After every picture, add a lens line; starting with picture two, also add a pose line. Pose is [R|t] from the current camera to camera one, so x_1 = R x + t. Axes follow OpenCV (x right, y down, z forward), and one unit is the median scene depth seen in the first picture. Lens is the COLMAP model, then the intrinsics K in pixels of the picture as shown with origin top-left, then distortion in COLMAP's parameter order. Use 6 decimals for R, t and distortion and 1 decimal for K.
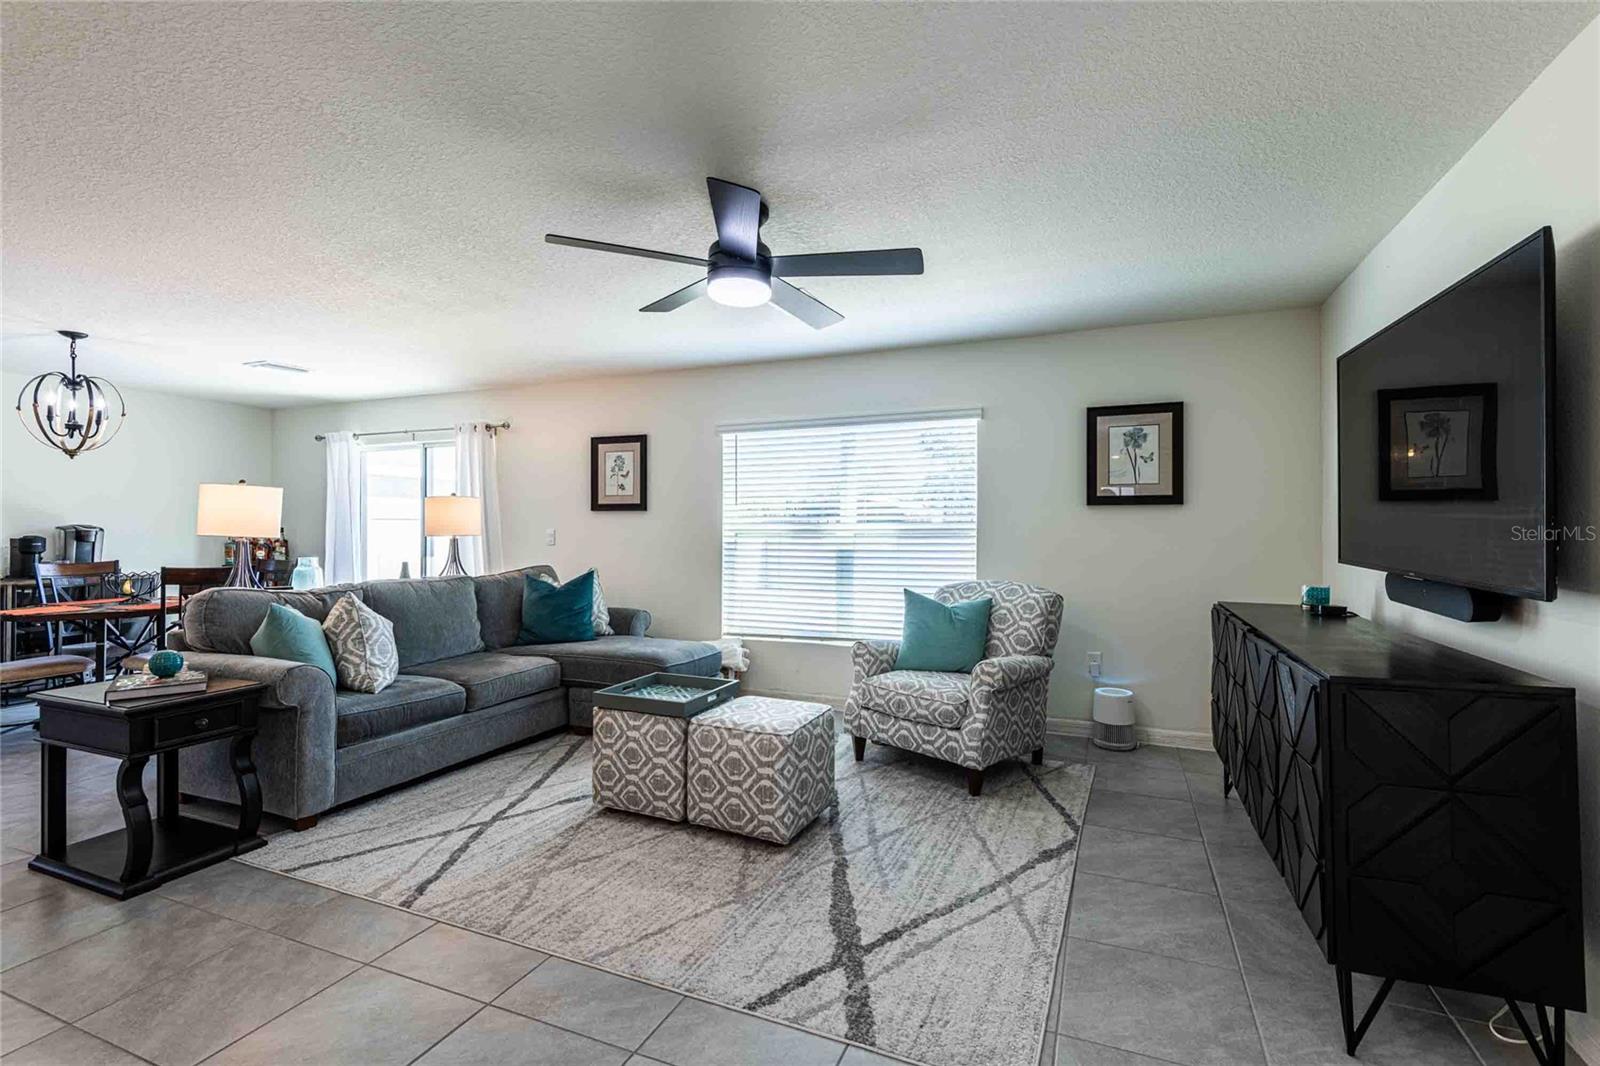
lens RADIAL K [[729.2, 0, 810.7], [0, 729.2, 516.8], [0, 0, 1]] dist [0.026404, -0.014453]
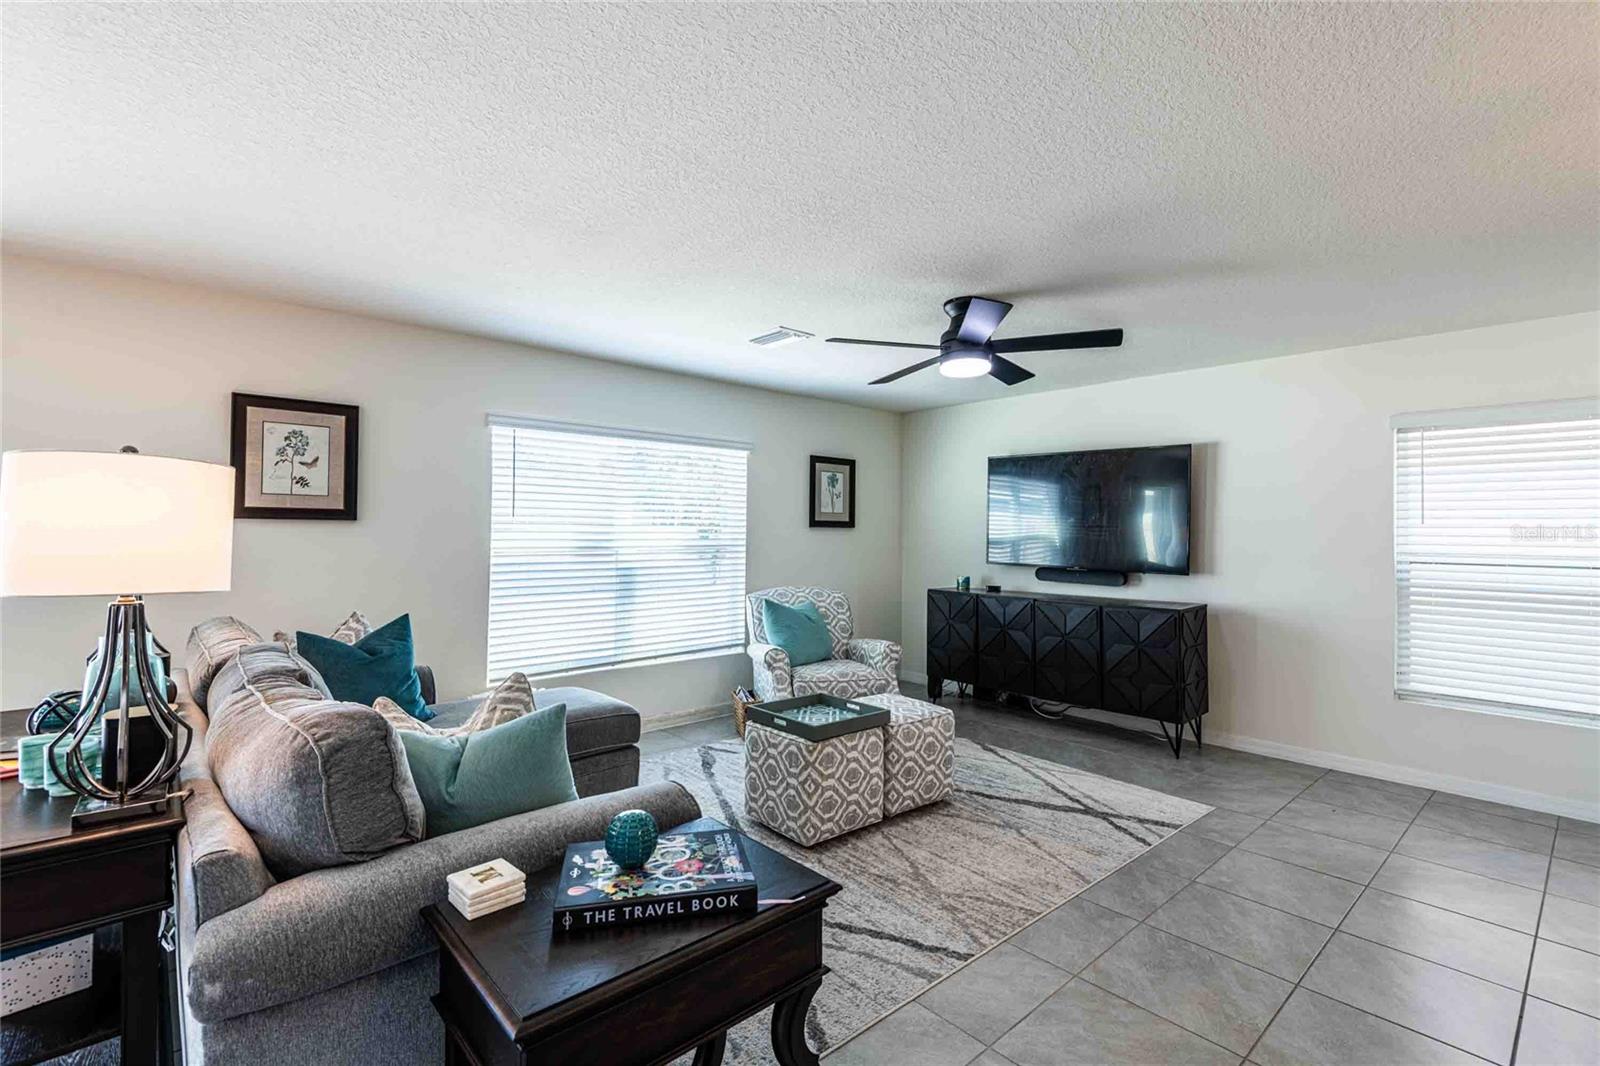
lens RADIAL K [[729.2, 0, 791.8], [0, 729.2, 525.7], [0, 0, 1]] dist [0.026404, -0.014453]
pose [[0.427192, 0.012907, 0.904069, -0.969205], [-0.022444, 0.999741, -0.003668, -0.014787], [-0.903883, -0.018724, 0.427371, 0.516886]]
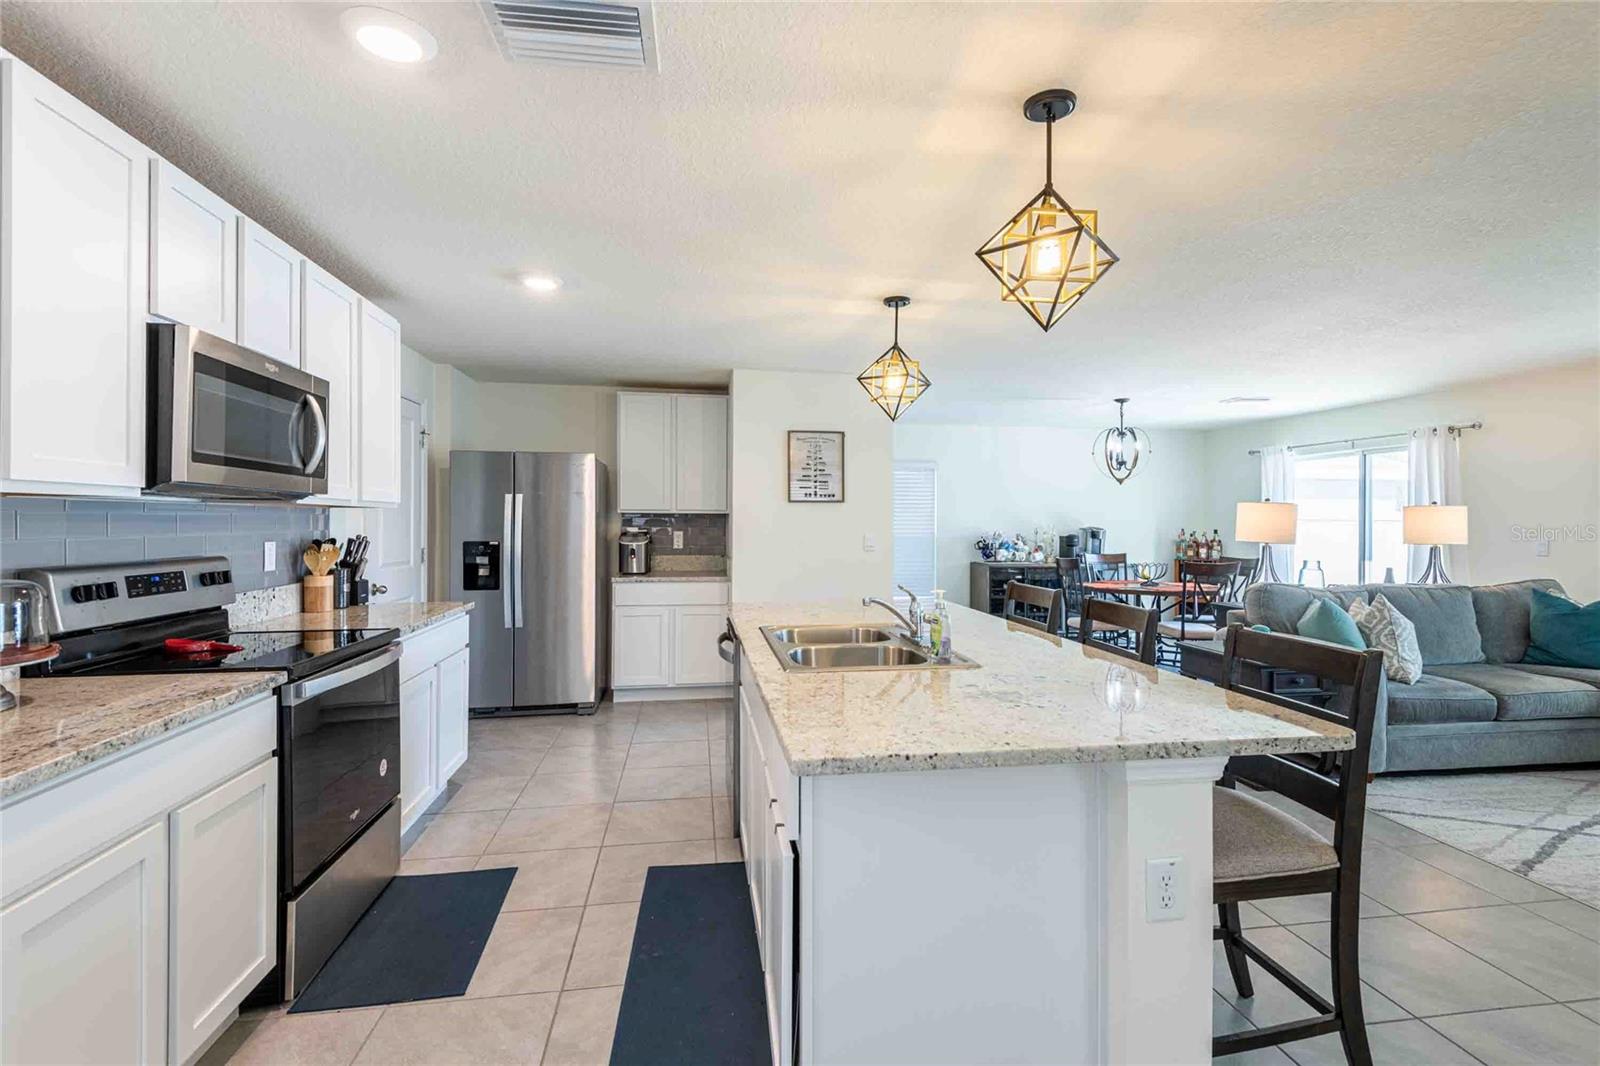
lens RADIAL K [[729.2, 0, 797.3], [0, 729.2, 524.4], [0, 0, 1]] dist [0.026404, -0.014453]
pose [[0.519252, 0.008114, -0.854583, -0.098969], [0.006880, 0.999883, 0.013674, -0.027912], [0.854594, -0.012980, 0.519135, -0.363827]]
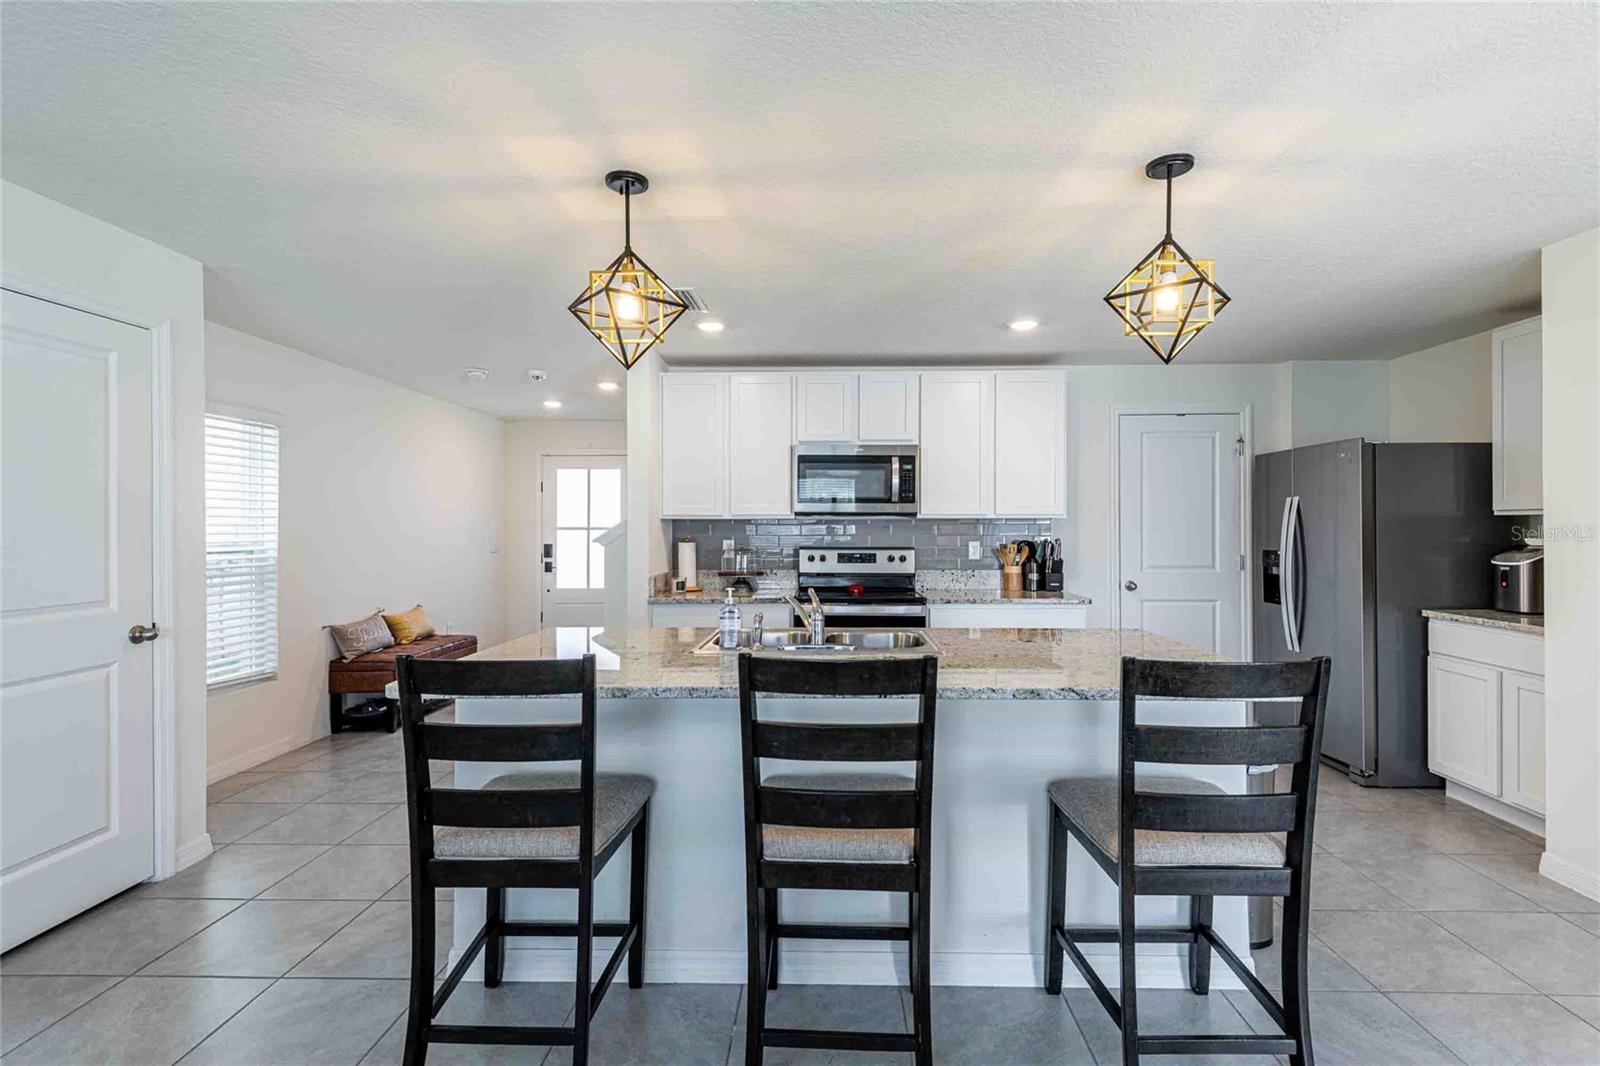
lens RADIAL K [[729.2, 0, 820.5], [0, 729.2, 530.1], [0, 0, 1]] dist [0.026404, -0.014453]
pose [[-0.931104, 0.004655, -0.364725, -0.369306], [0.008132, 0.999935, -0.007997, -0.013368], [0.364664, -0.010412, -0.931081, 0.669561]]
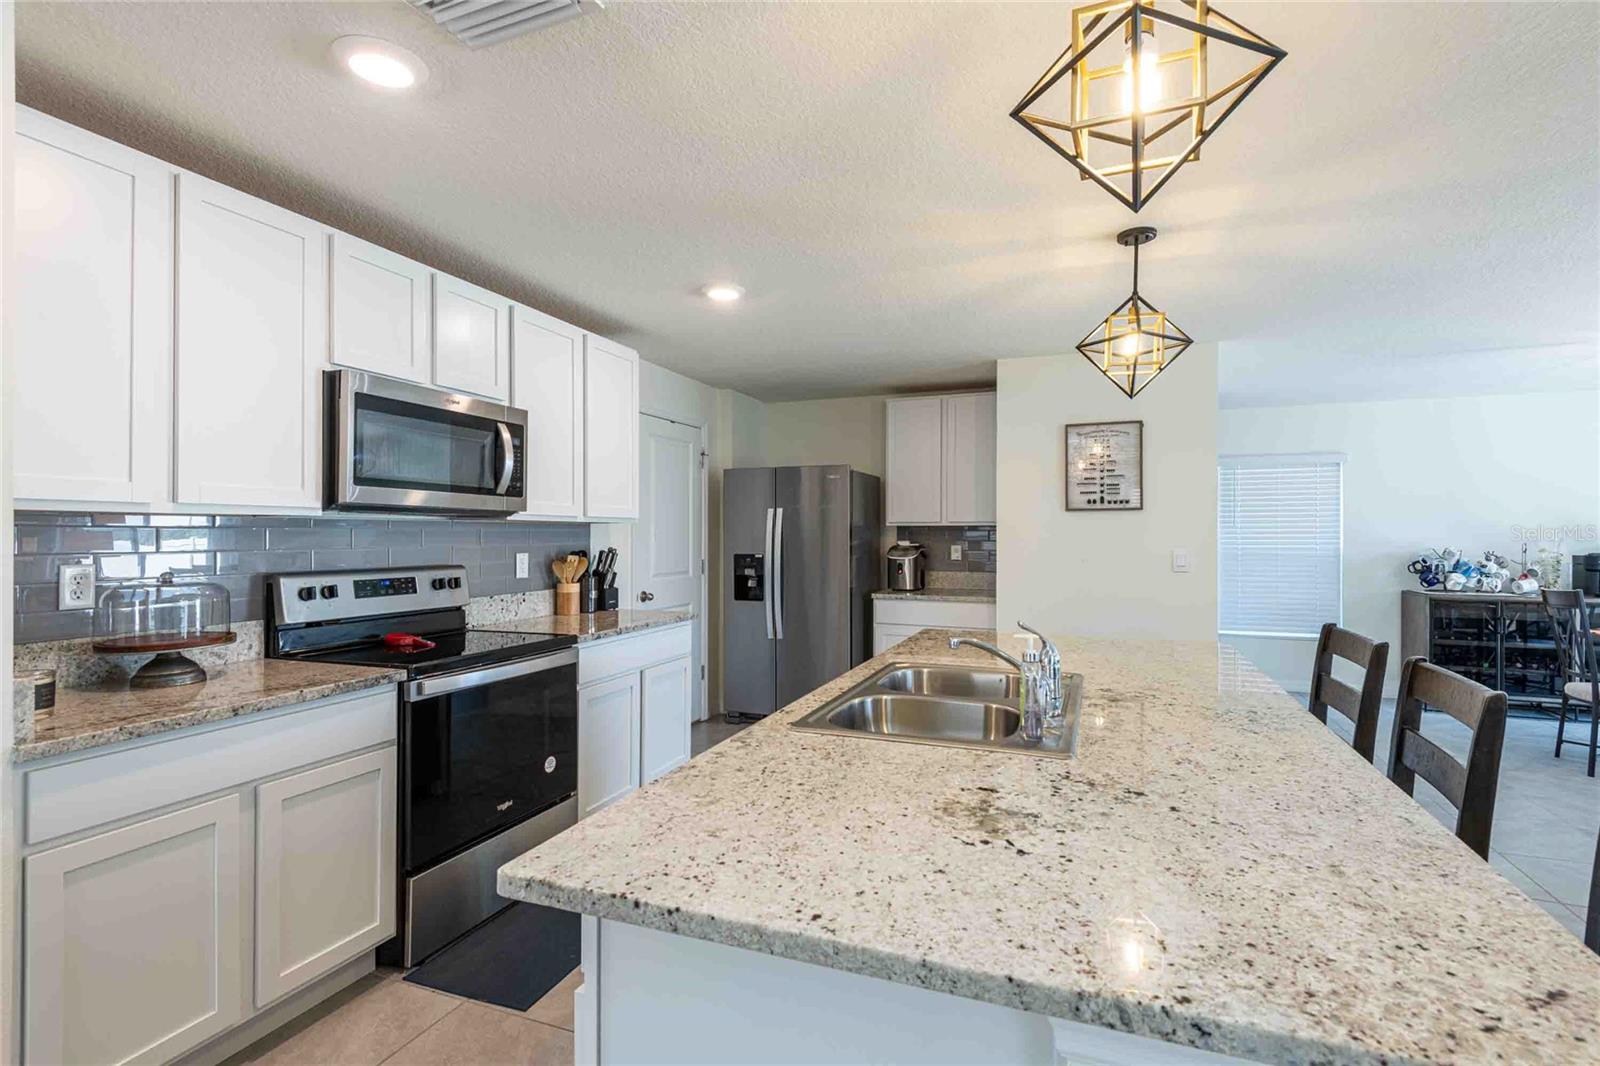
lens RADIAL K [[729.2, 0, 813.8], [0, 729.2, 535.6], [0, 0, 1]] dist [0.026404, -0.014453]
pose [[0.024599, 0.004380, -0.999688, -0.145992], [0.013602, 0.999896, 0.004716, -0.023530], [0.999605, -0.013714, 0.024537, -0.087847]]
